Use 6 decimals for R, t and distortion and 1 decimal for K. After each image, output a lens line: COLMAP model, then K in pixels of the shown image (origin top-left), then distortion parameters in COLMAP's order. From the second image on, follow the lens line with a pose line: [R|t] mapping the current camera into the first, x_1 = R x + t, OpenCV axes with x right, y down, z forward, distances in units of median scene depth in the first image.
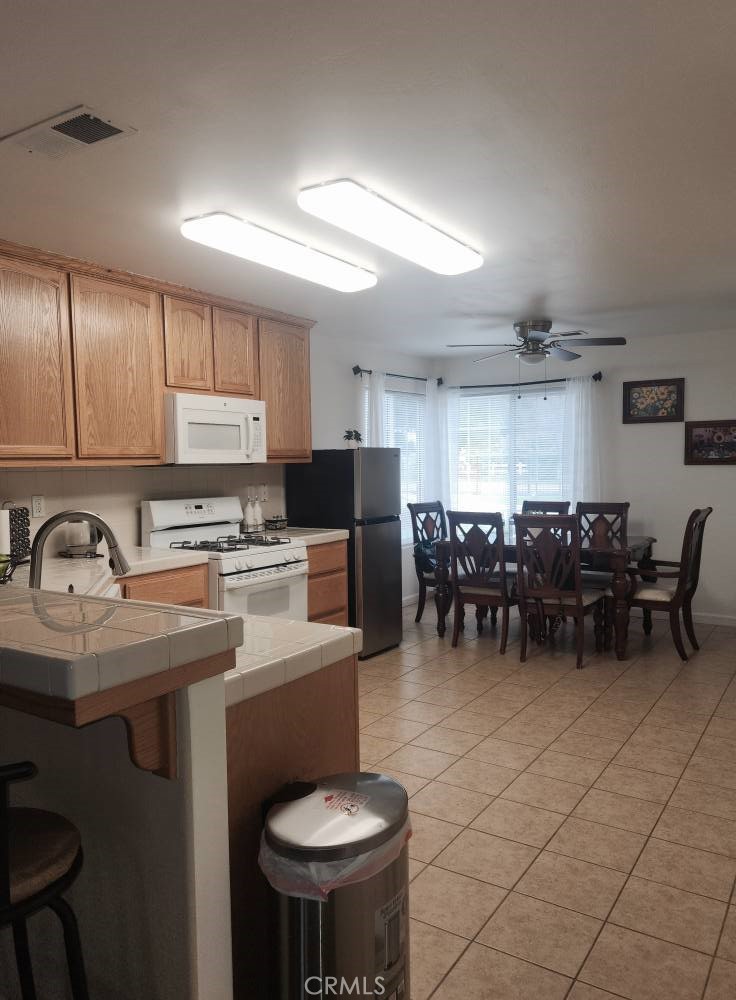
lens RADIAL K [[739.9, 0, 368.2], [0, 739.9, 525.8], [0, 0, 1]] dist [0.082265, -0.000249]
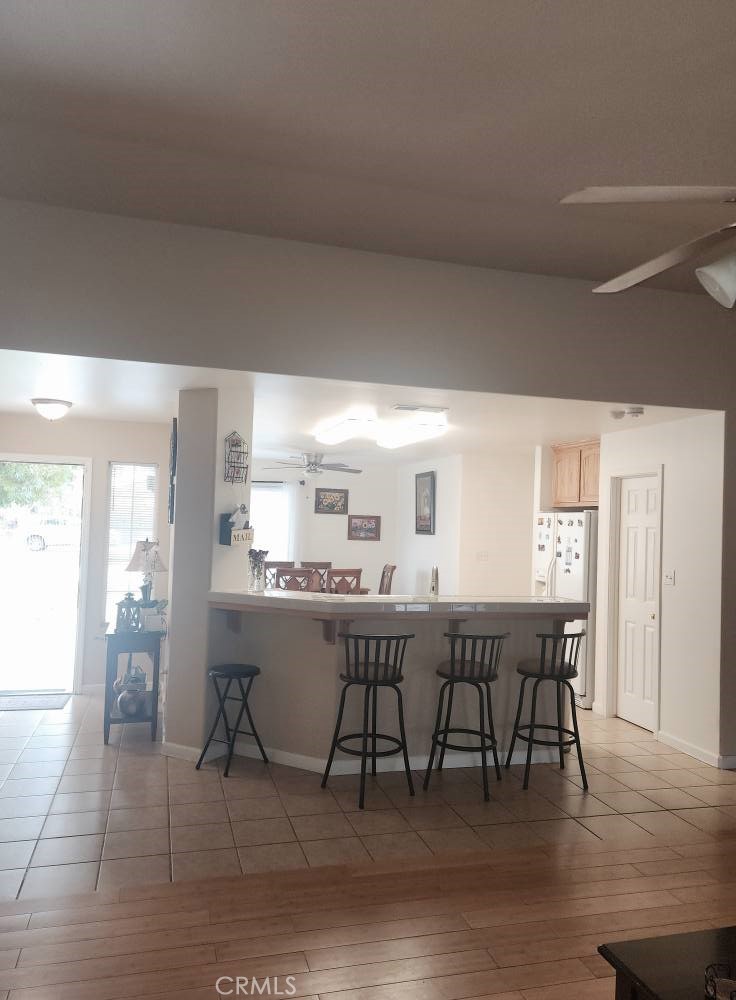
lens RADIAL K [[739.9, 0, 368.2], [0, 739.9, 525.8], [0, 0, 1]] dist [0.082265, -0.000249]
pose [[0.662269, 0.031935, 0.748585, -0.816957], [0.014336, 0.998368, -0.055274, -0.018786], [-0.749129, 0.047338, 0.660731, -0.153515]]
